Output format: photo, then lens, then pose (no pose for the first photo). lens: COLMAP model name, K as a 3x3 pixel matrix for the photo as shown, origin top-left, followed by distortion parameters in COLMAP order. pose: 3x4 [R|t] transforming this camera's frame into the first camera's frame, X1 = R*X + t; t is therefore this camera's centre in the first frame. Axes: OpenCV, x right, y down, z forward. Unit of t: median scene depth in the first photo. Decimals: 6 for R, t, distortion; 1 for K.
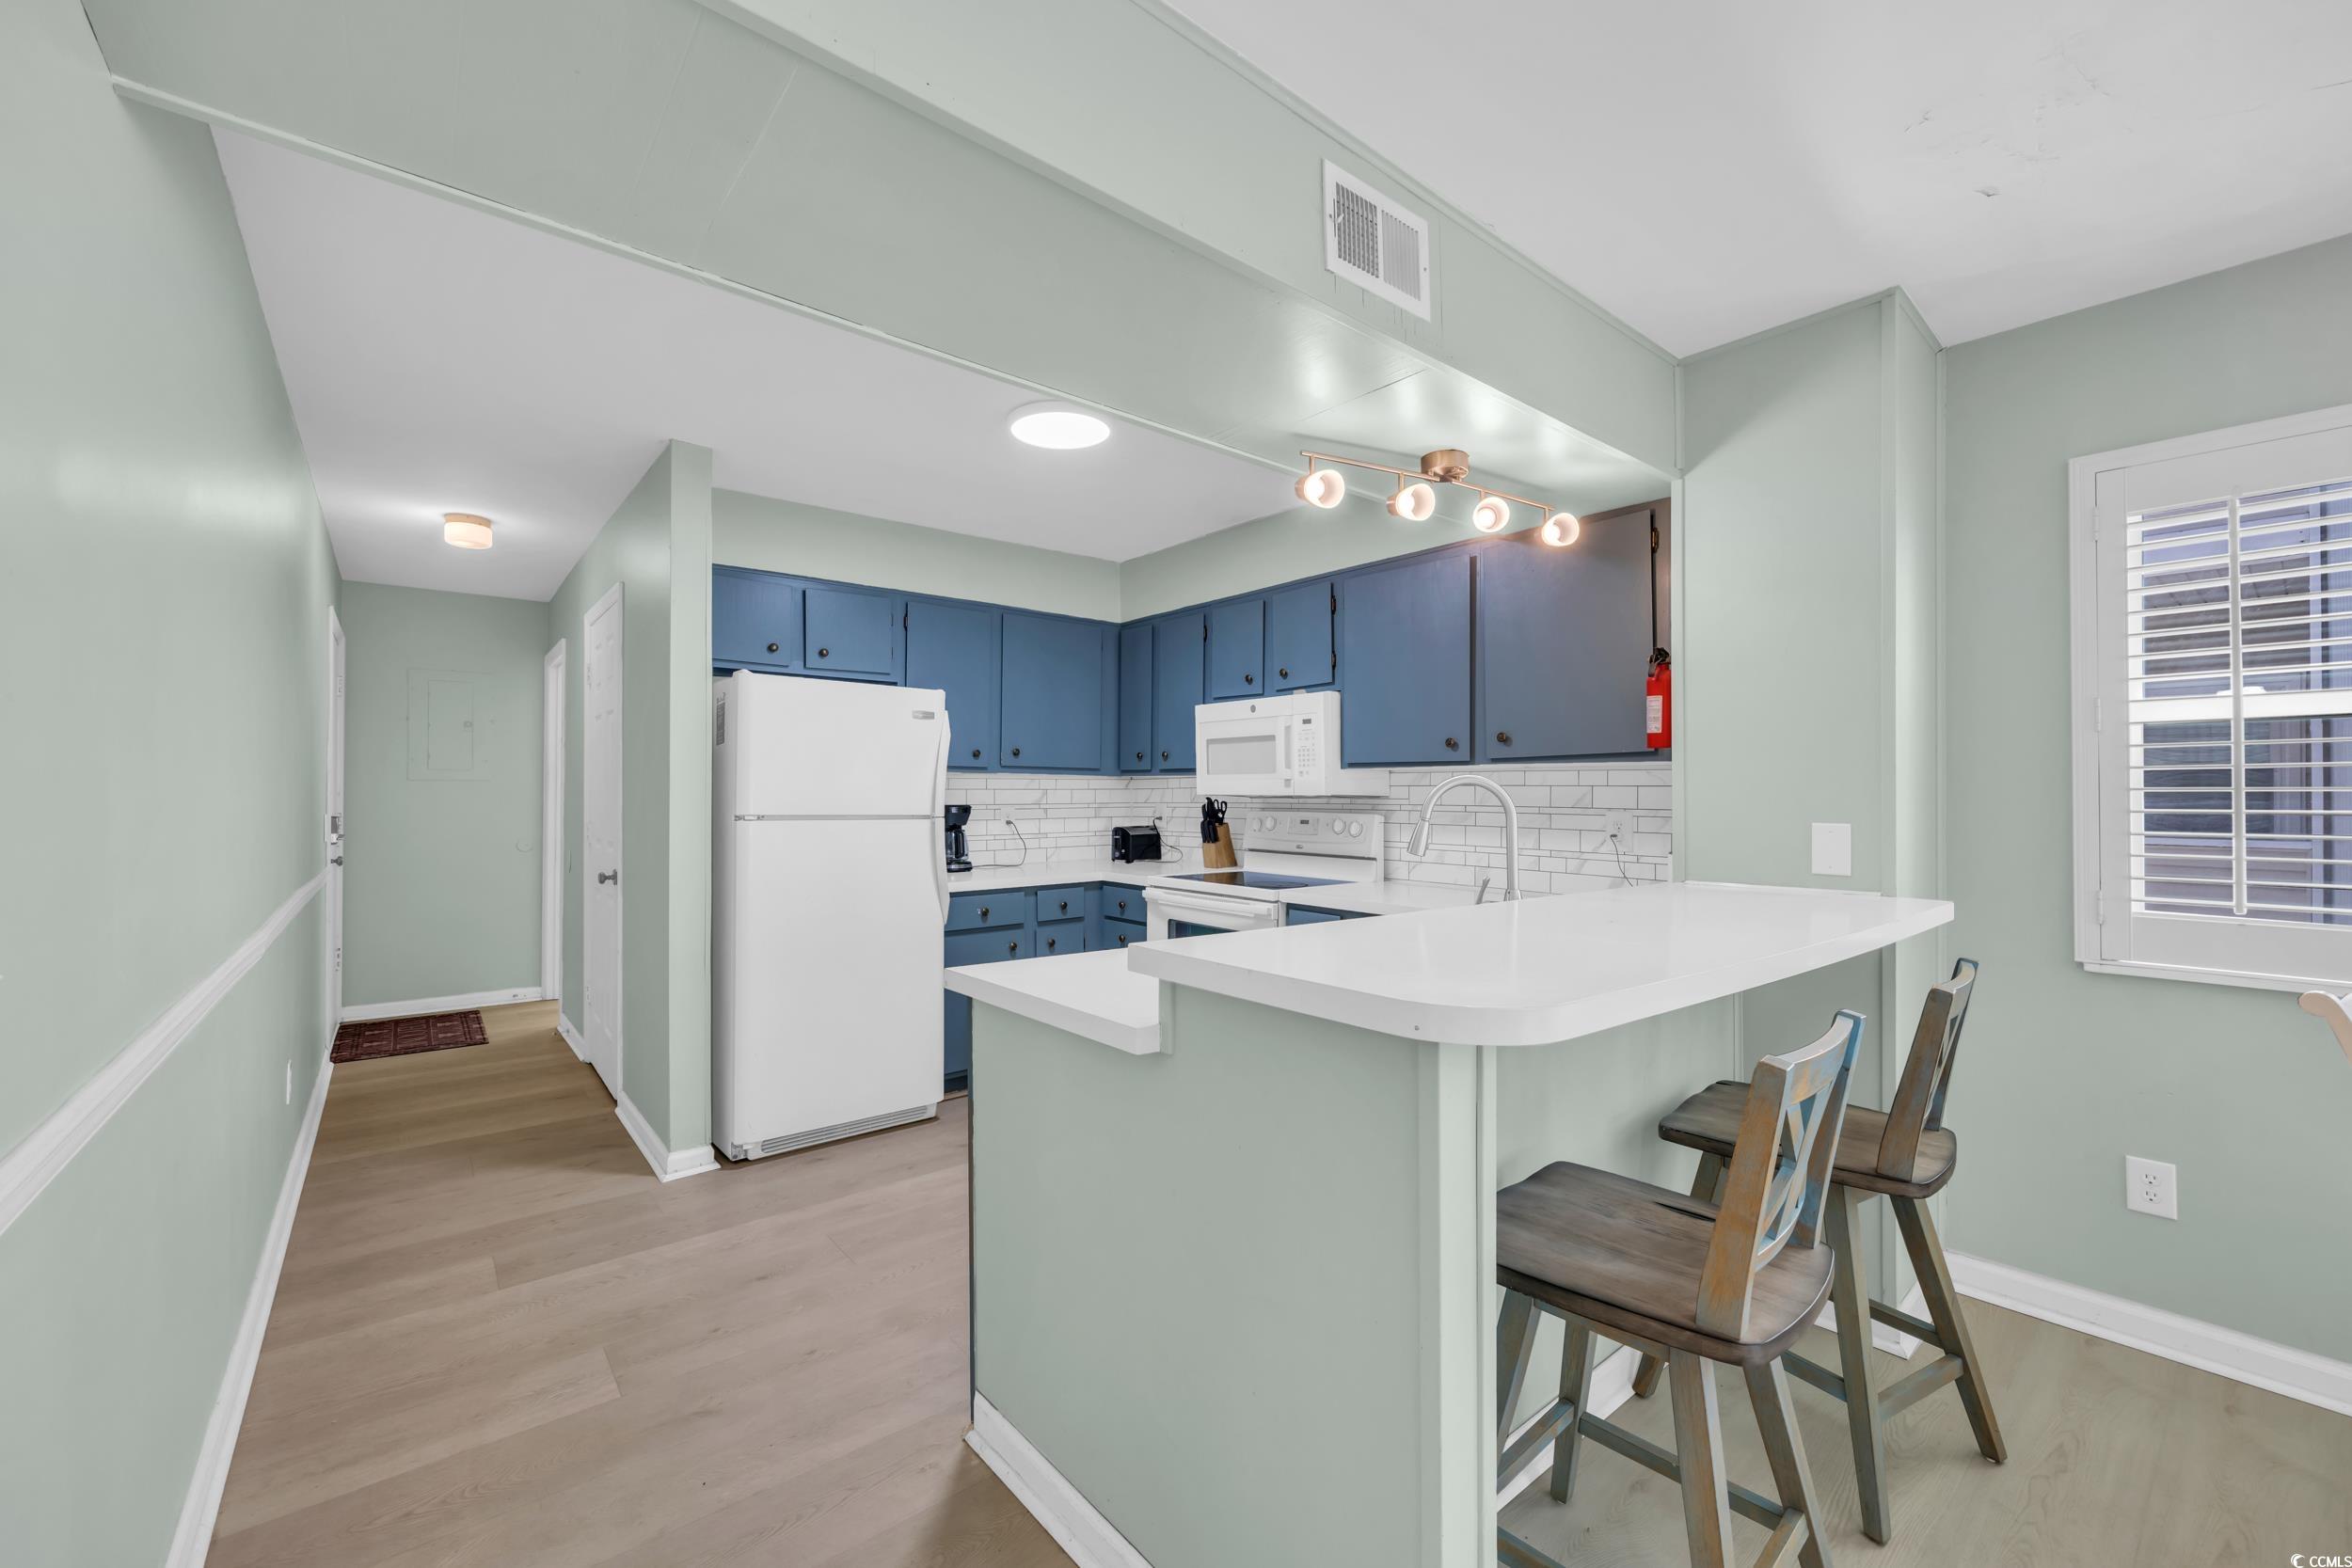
lens RADIAL K [[941.9, 0, 1174.3], [0, 941.9, 806.0], [0, 0, 1]] dist [-0.002325, -0.000202]
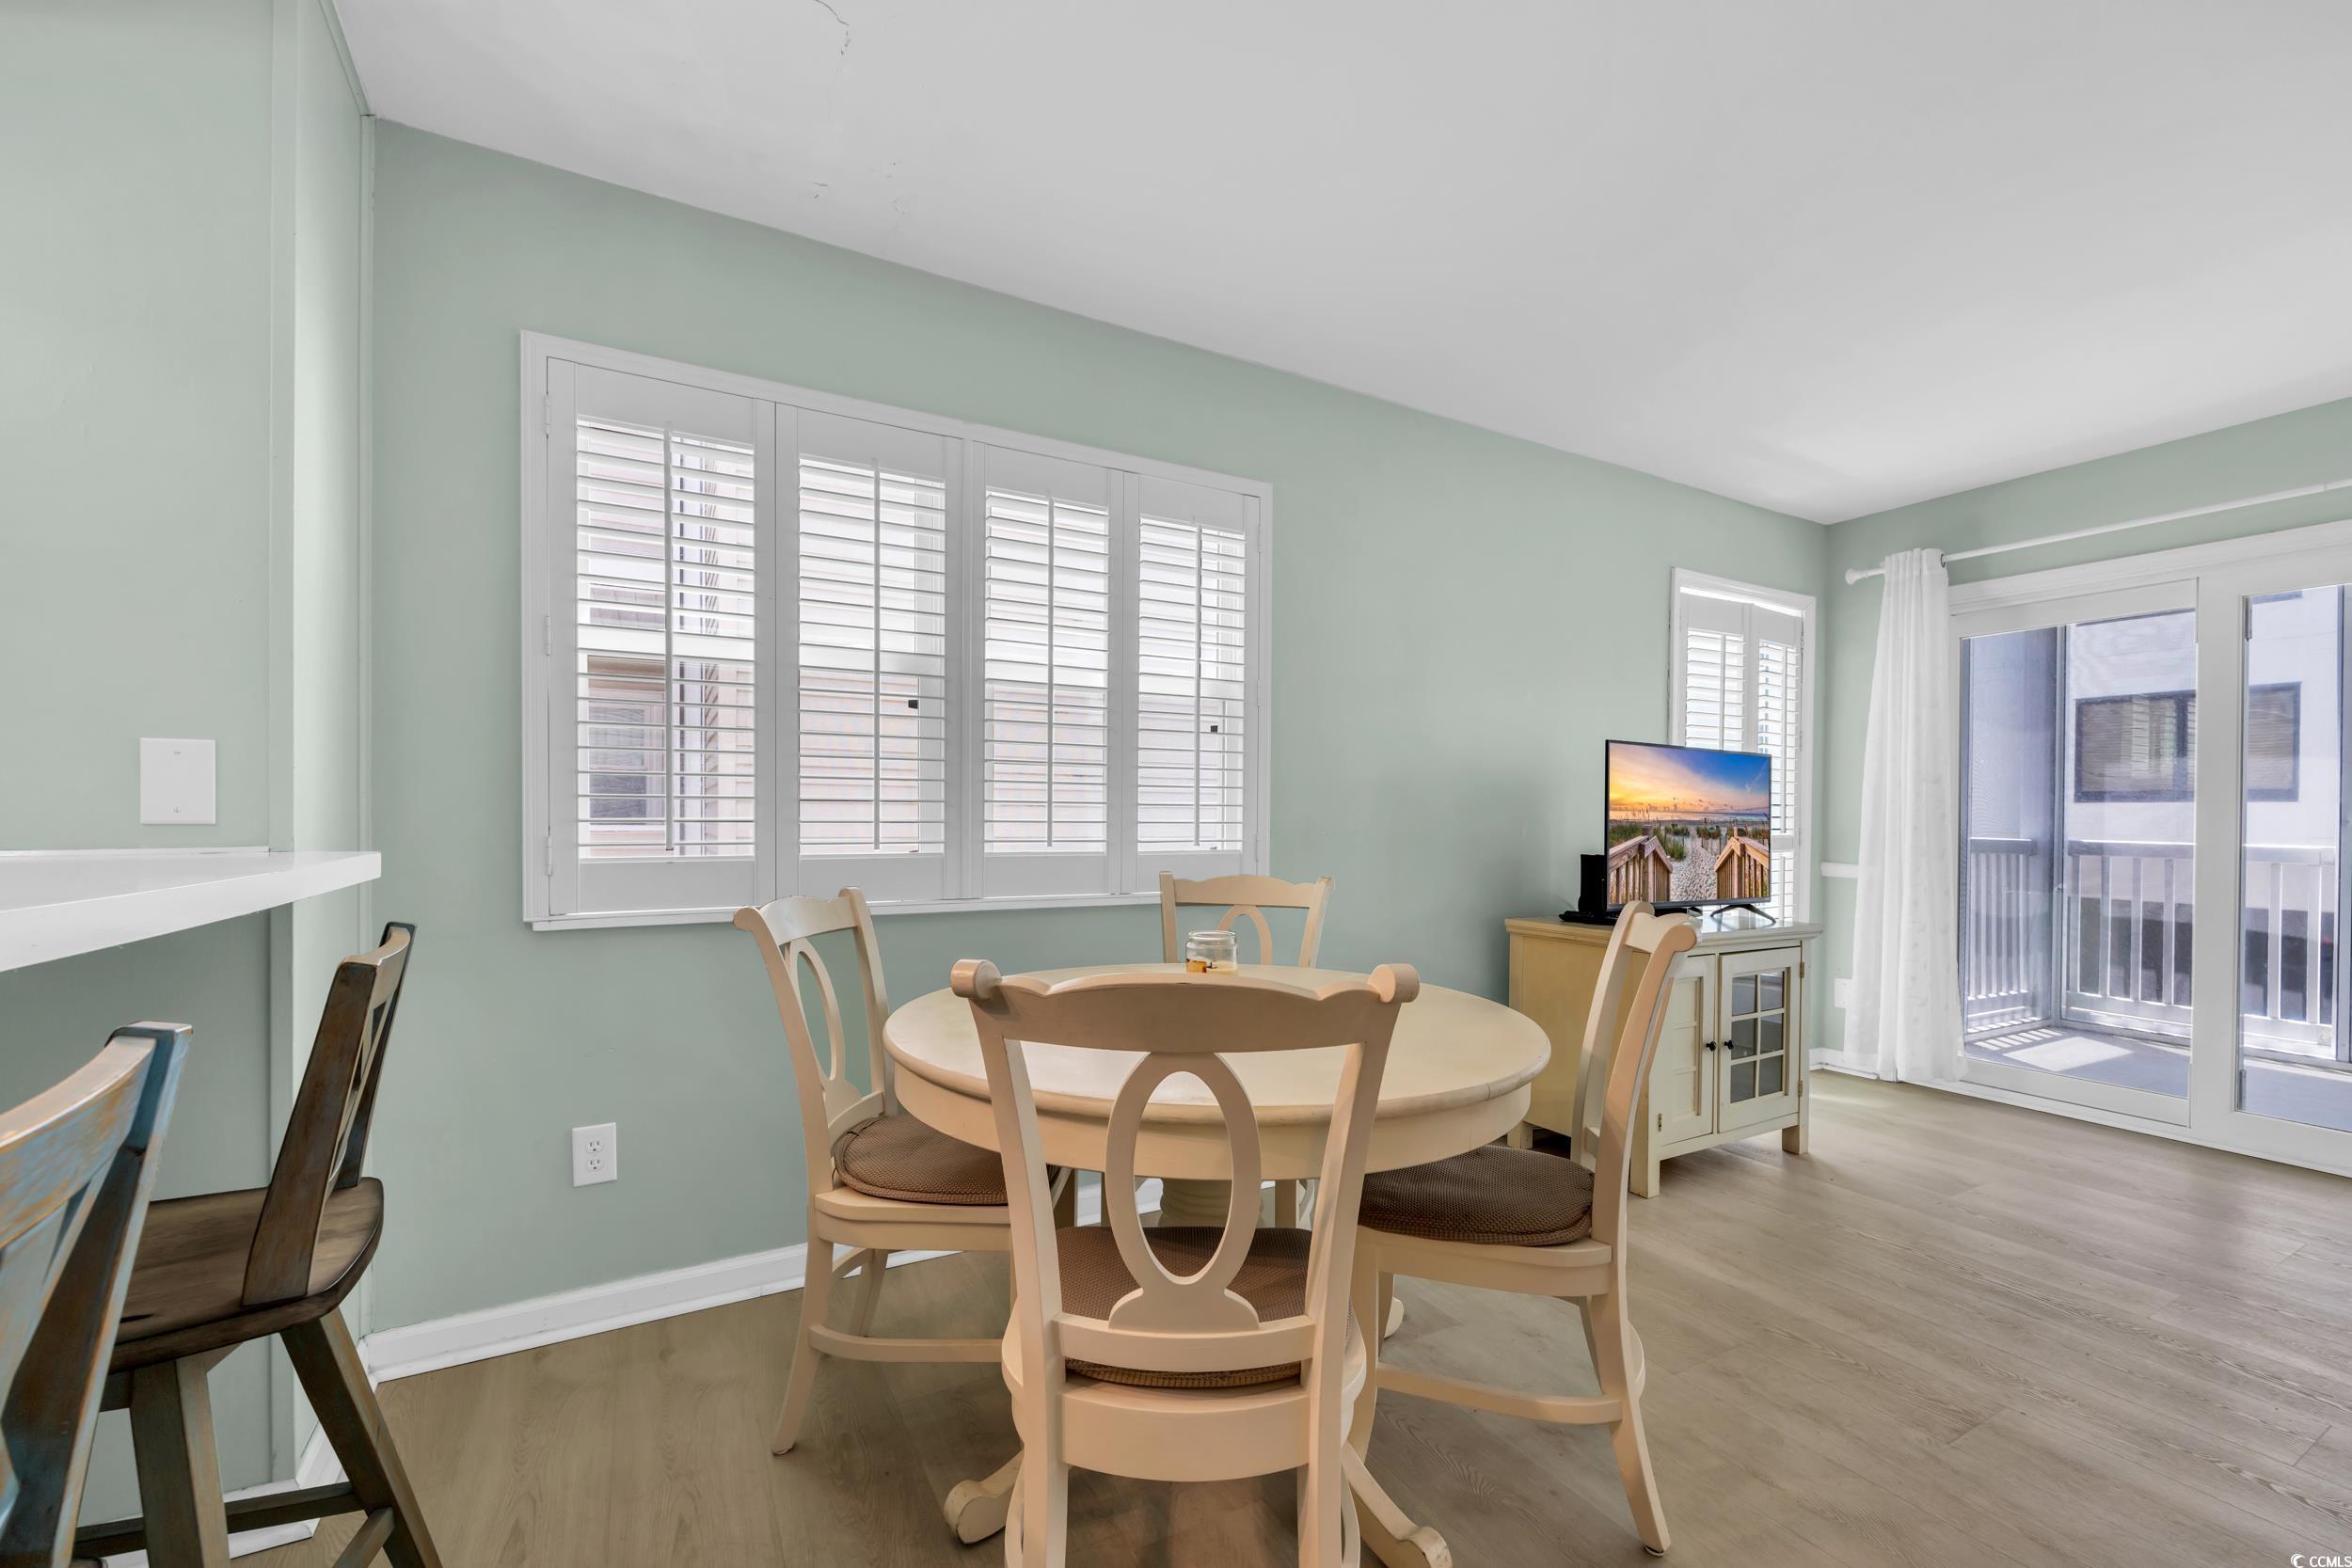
lens RADIAL K [[941.9, 0, 1174.3], [0, 941.9, 806.0], [0, 0, 1]] dist [-0.002325, -0.000202]
pose [[0.180683, 0.011649, 0.983472, 0.199946], [0.006900, 0.999890, -0.013111, 0.068788], [-0.983517, 0.009155, 0.180583, 0.236719]]
